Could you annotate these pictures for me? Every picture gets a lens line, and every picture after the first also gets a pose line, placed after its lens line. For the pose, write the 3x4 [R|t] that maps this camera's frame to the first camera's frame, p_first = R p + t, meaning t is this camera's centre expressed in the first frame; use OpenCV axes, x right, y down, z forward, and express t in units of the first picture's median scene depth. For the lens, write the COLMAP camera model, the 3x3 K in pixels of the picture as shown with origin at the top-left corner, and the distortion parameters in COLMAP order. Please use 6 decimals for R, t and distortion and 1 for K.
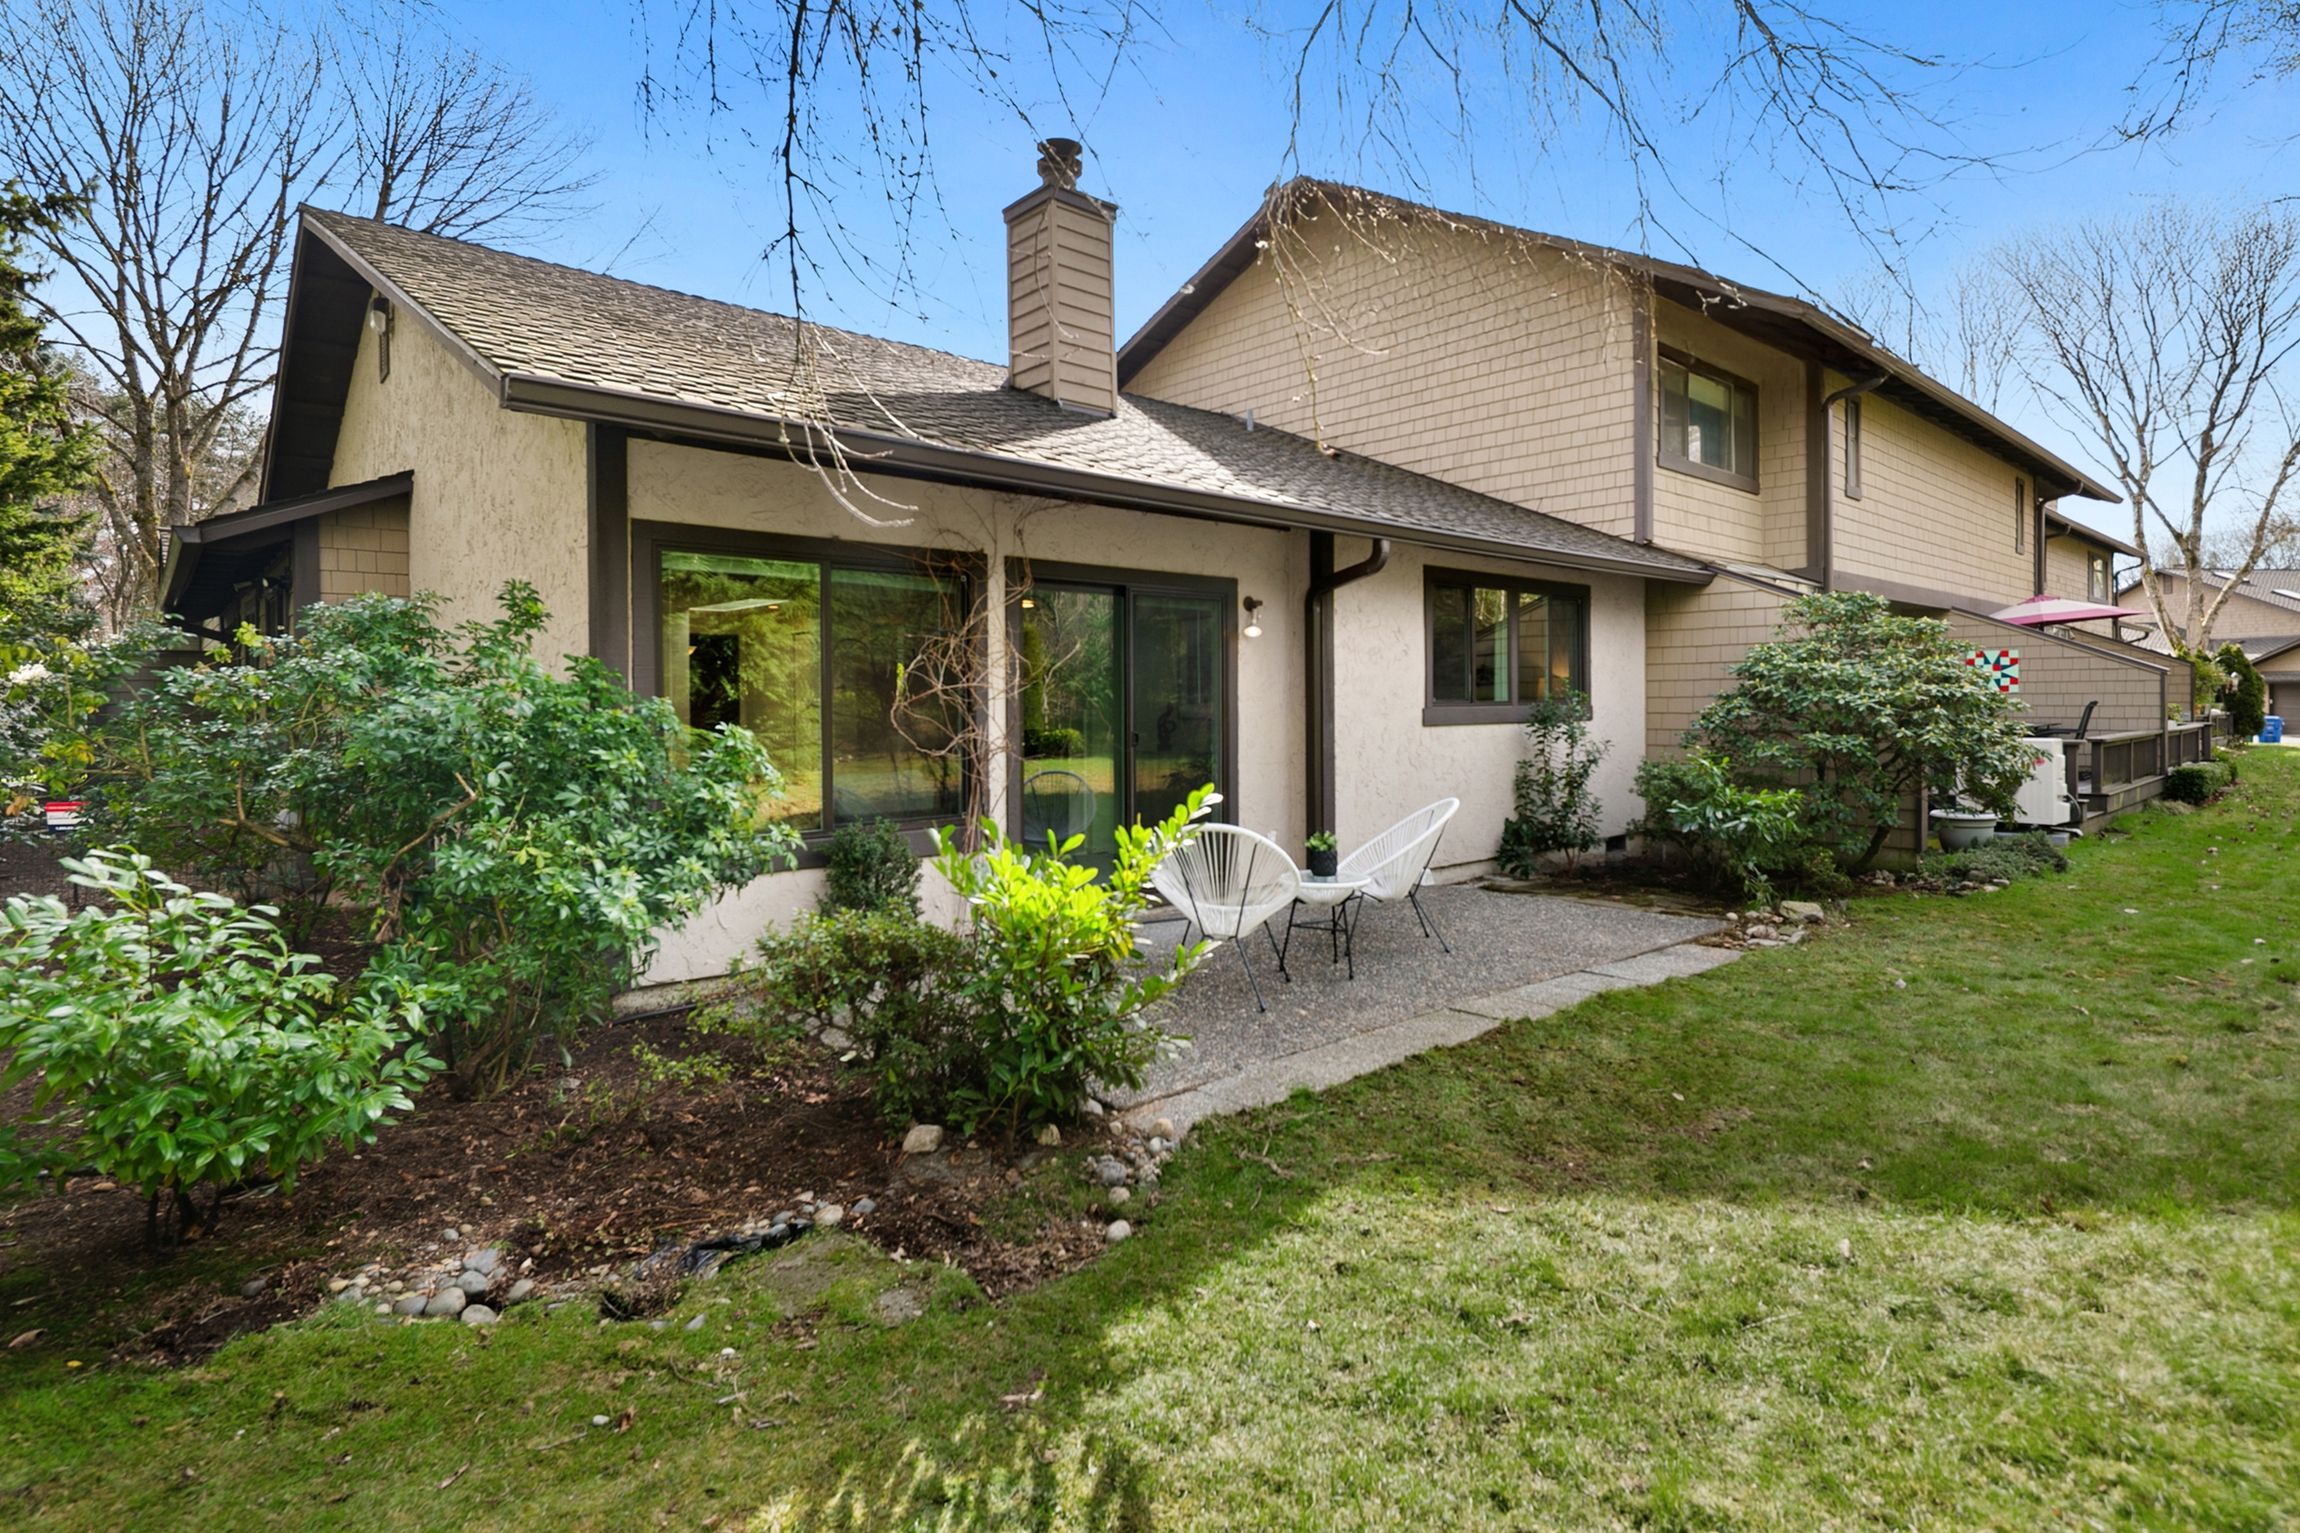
lens RADIAL K [[1152.6, 0, 1149.5], [0, 1152.6, 694.4], [0, 0, 1]] dist [0.001308, -0.000122]
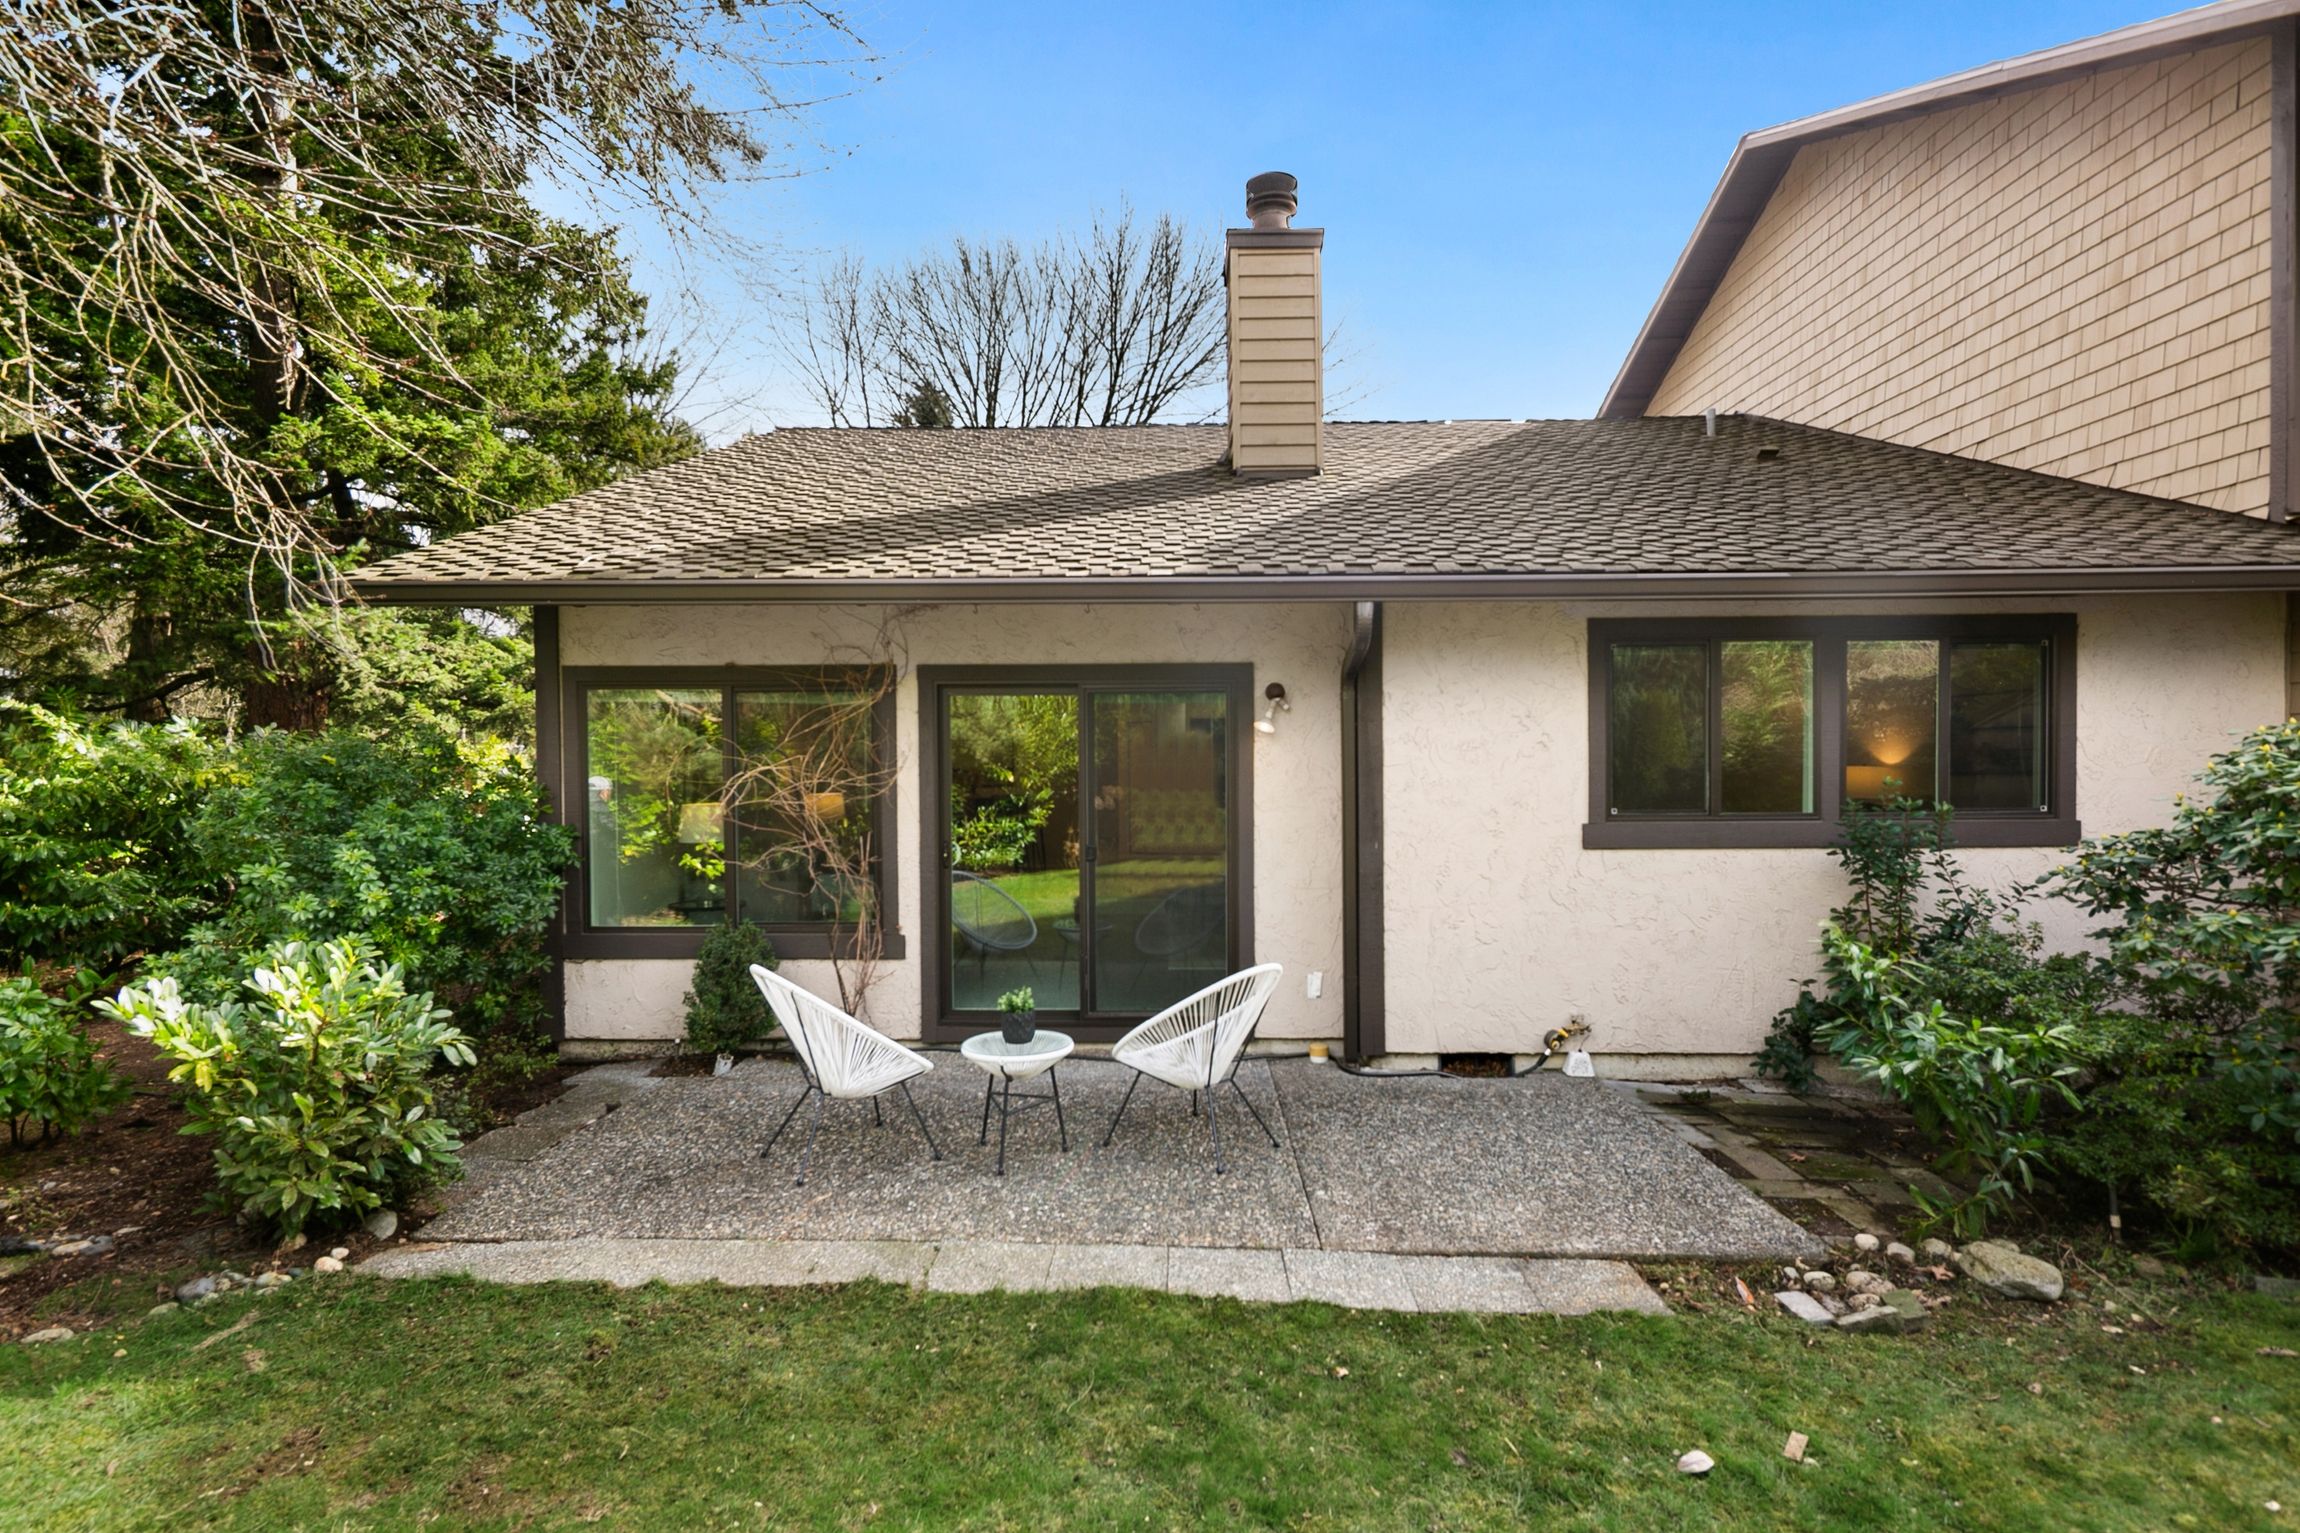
lens RADIAL K [[1128.7, 0, 1150.0], [0, 1128.7, 766.5], [0, 0, 1]] dist [-0.000688, -0.000187]
pose [[0.740113, 0.000135, -0.672482, 0.505349], [0.007116, 0.999942, 0.008032, -0.029735], [0.672445, -0.010731, 0.740070, 0.315233]]
